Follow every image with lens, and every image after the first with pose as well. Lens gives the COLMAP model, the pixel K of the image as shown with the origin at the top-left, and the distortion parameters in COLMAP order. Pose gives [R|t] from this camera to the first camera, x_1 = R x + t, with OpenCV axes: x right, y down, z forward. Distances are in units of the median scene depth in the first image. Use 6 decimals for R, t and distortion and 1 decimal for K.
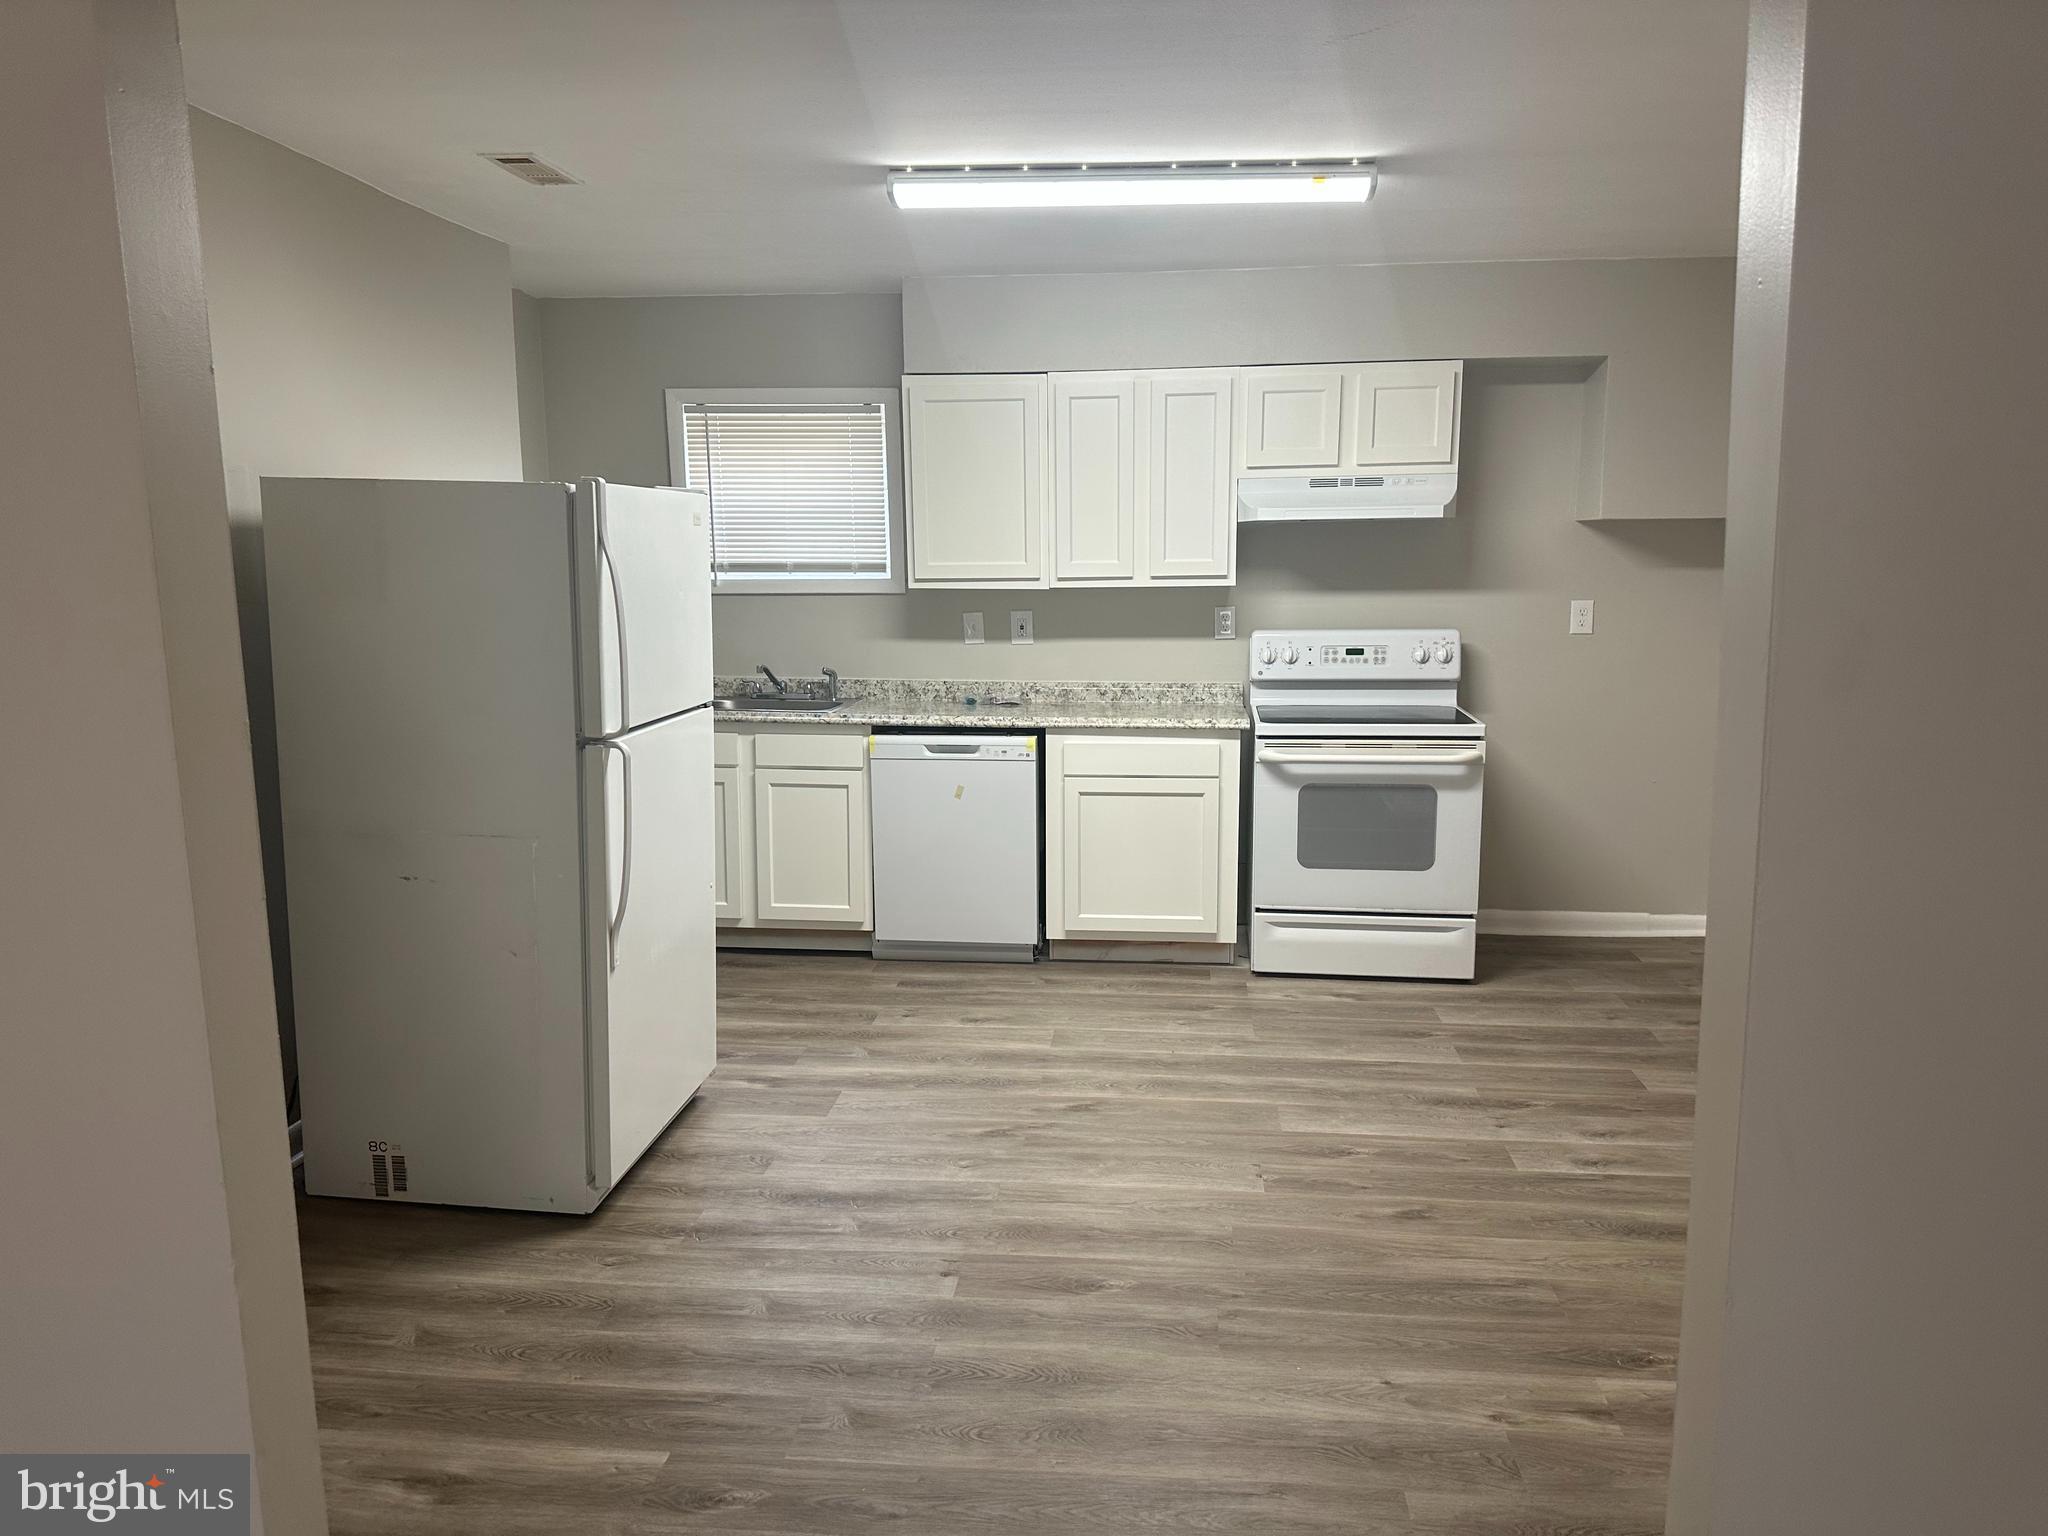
lens RADIAL K [[1422.2, 0, 1020.1], [0, 1422.2, 778.9], [0, 0, 1]] dist [0.084283, -0.081862]
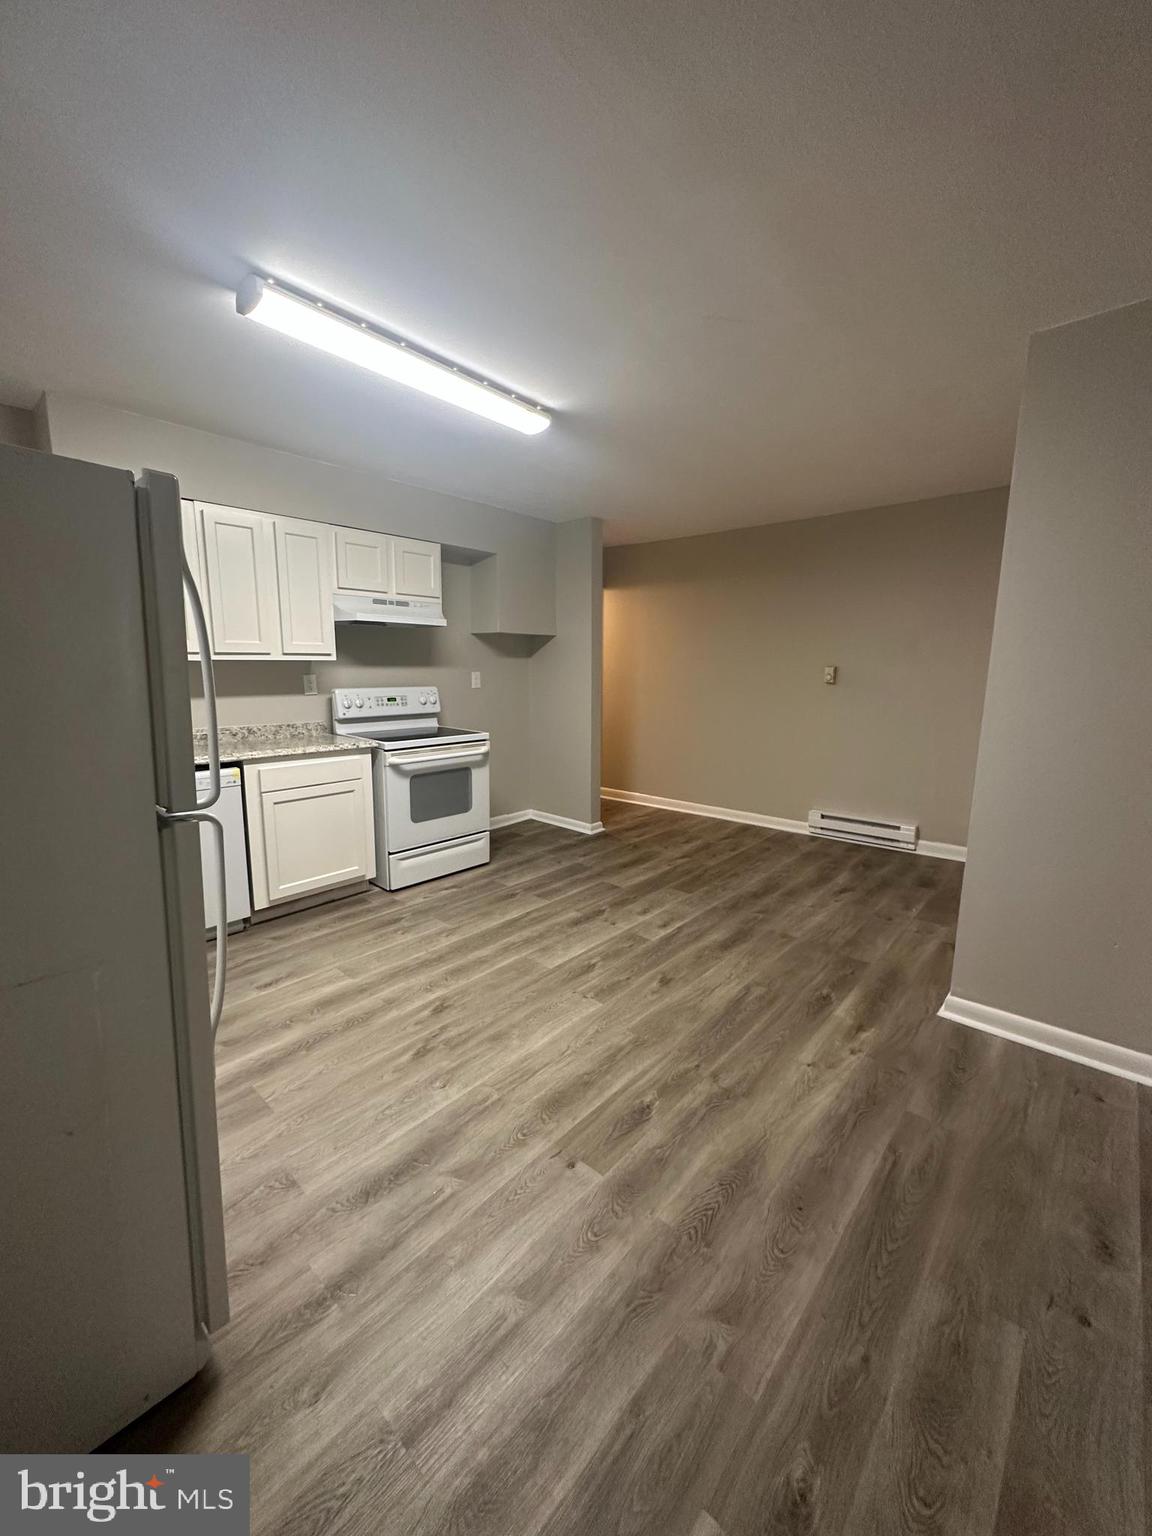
lens RADIAL K [[615.5, 0, 577.8], [0, 615.5, 766.4], [0, 0, 1]] dist [-0.001716, 0.002756]
pose [[0.581251, -0.122022, 0.804524, -0.283881], [0.117235, 0.990936, 0.065595, -0.032444], [-0.805235, 0.056191, 0.590287, 0.400910]]
